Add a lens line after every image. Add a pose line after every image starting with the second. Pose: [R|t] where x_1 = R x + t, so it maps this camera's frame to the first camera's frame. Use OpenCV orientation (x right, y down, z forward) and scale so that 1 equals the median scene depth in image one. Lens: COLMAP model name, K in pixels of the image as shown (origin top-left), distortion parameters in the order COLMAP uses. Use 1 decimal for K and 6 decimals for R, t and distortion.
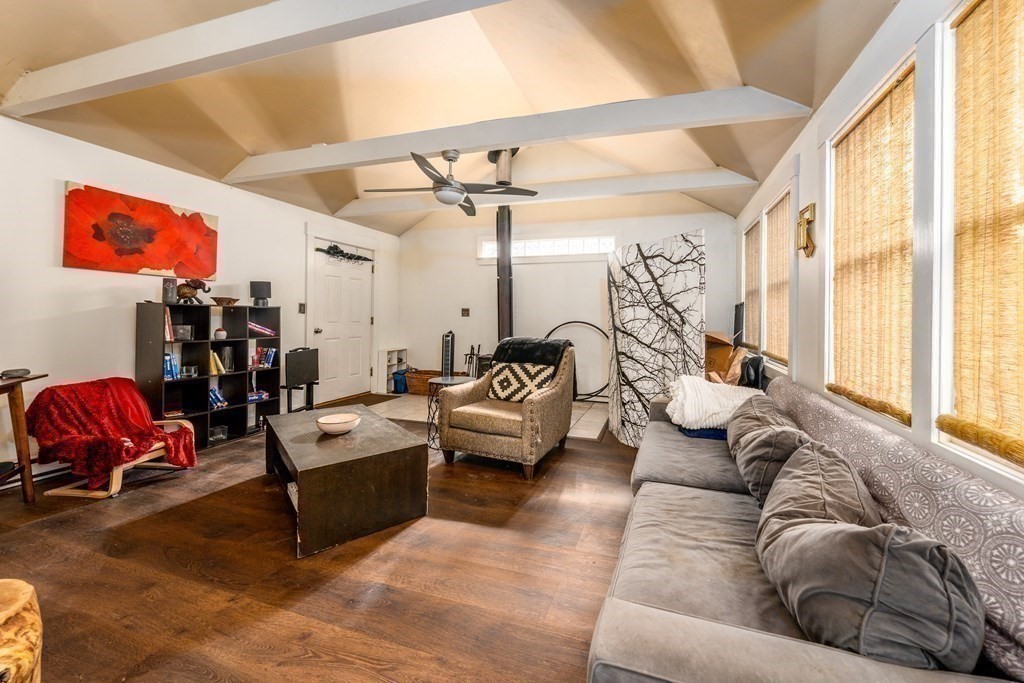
lens RADIAL K [[372.6, 0, 541.8], [0, 372.6, 313.3], [0, 0, 1]] dist [-0.013578, -0.000133]
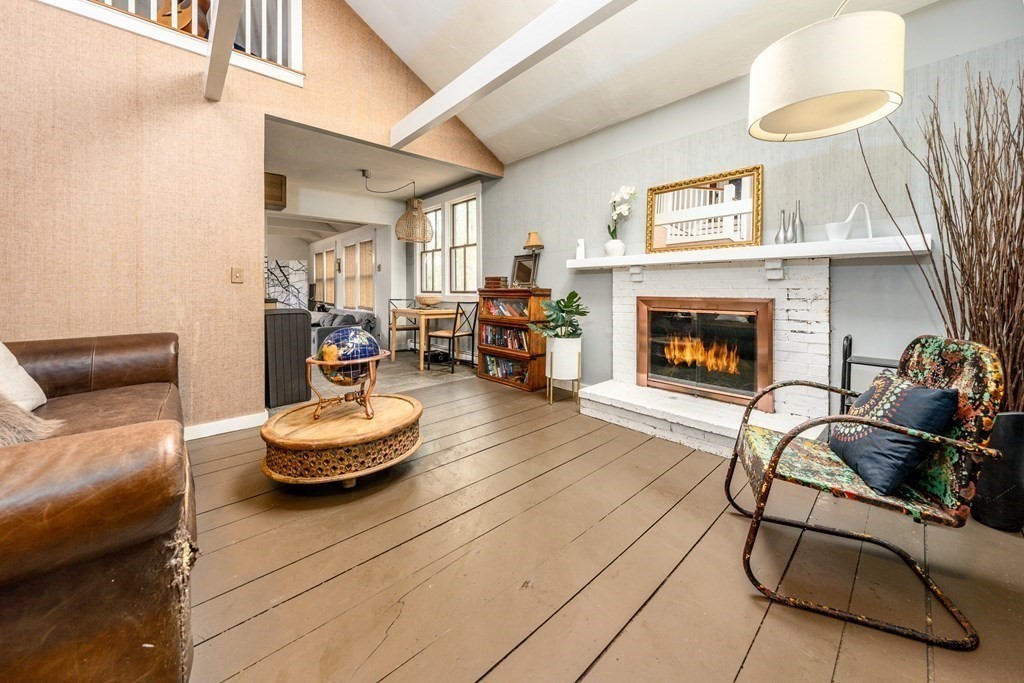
lens RADIAL K [[372.6, 0, 509.4], [0, 372.6, 290.8], [0, 0, 1]] dist [-0.013578, -0.000133]
pose [[0.497867, -0.018468, 0.867057, -1.113459], [0.004101, 0.999812, 0.018941, -0.031105], [-0.867244, -0.005874, 0.497849, -1.561920]]
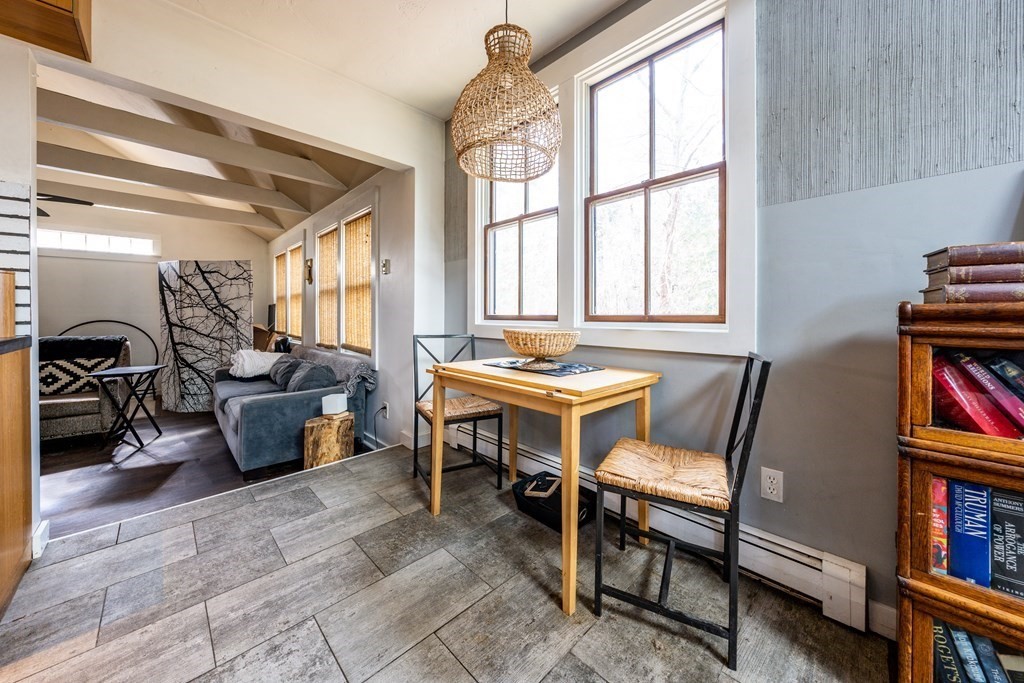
lens RADIAL K [[372.6, 0, 502.4], [0, 372.6, 314.1], [0, 0, 1]] dist [-0.013578, -0.000133]
pose [[0.489304, -0.013893, 0.872003, -0.381345], [0.002490, 0.999891, 0.014533, -0.010217], [-0.872110, -0.004940, 0.489286, -0.649201]]
